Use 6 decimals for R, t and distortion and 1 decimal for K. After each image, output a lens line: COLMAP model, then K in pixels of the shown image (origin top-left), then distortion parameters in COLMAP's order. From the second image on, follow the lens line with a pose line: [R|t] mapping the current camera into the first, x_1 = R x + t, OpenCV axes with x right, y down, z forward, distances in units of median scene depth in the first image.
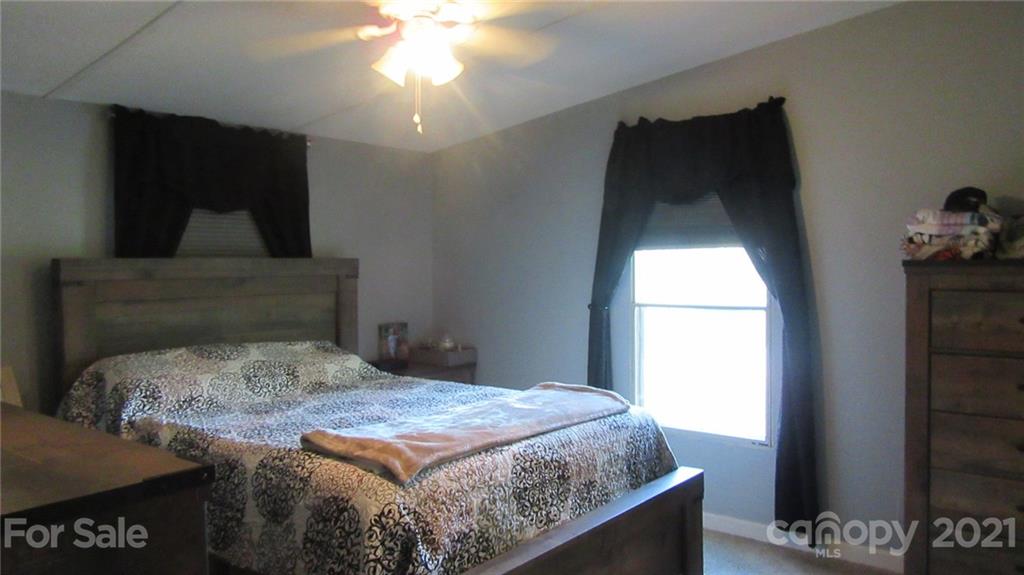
lens RADIAL K [[744.7, 0, 512.0], [0, 744.7, 287.5], [0, 0, 1]] dist [-0.032892, 0.040340]
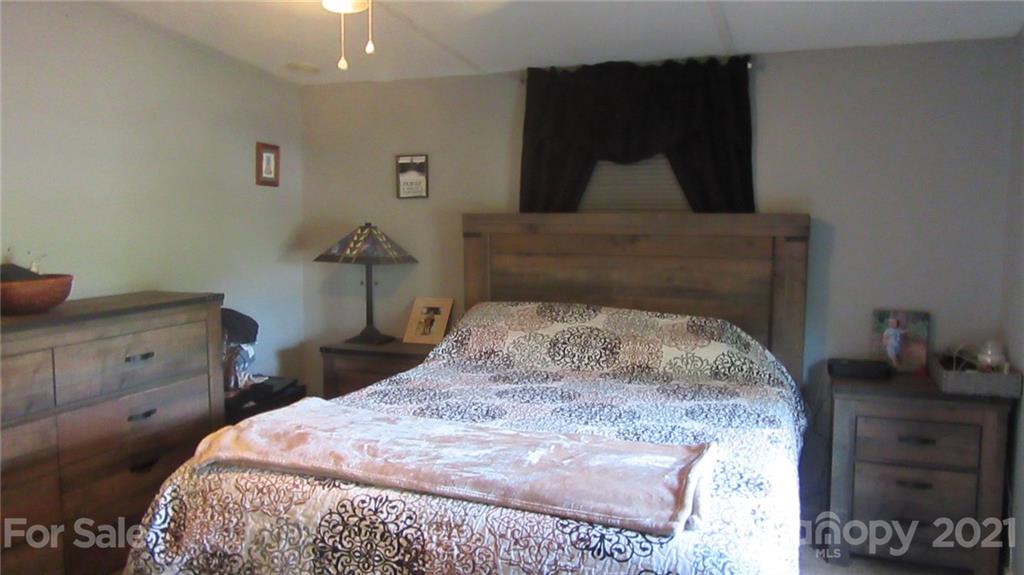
lens RADIAL K [[744.7, 0, 512.0], [0, 744.7, 287.5], [0, 0, 1]] dist [-0.032892, 0.040340]
pose [[0.322802, 0.108348, -0.940245, 0.612412], [-0.032157, 0.994108, 0.103514, -0.053483], [0.945920, -0.003179, 0.324384, 0.782738]]
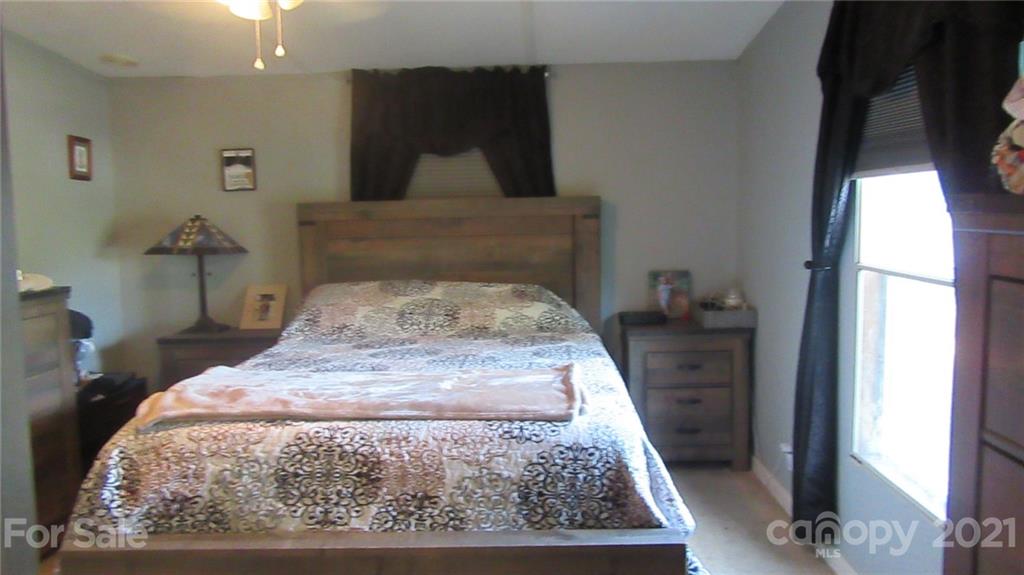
lens RADIAL K [[744.7, 0, 512.0], [0, 744.7, 287.5], [0, 0, 1]] dist [-0.032892, 0.040340]
pose [[0.616480, 0.081374, -0.783154, 0.696868], [-0.007879, 0.995233, 0.097208, -0.025471], [0.787331, -0.053757, 0.614182, 0.572894]]
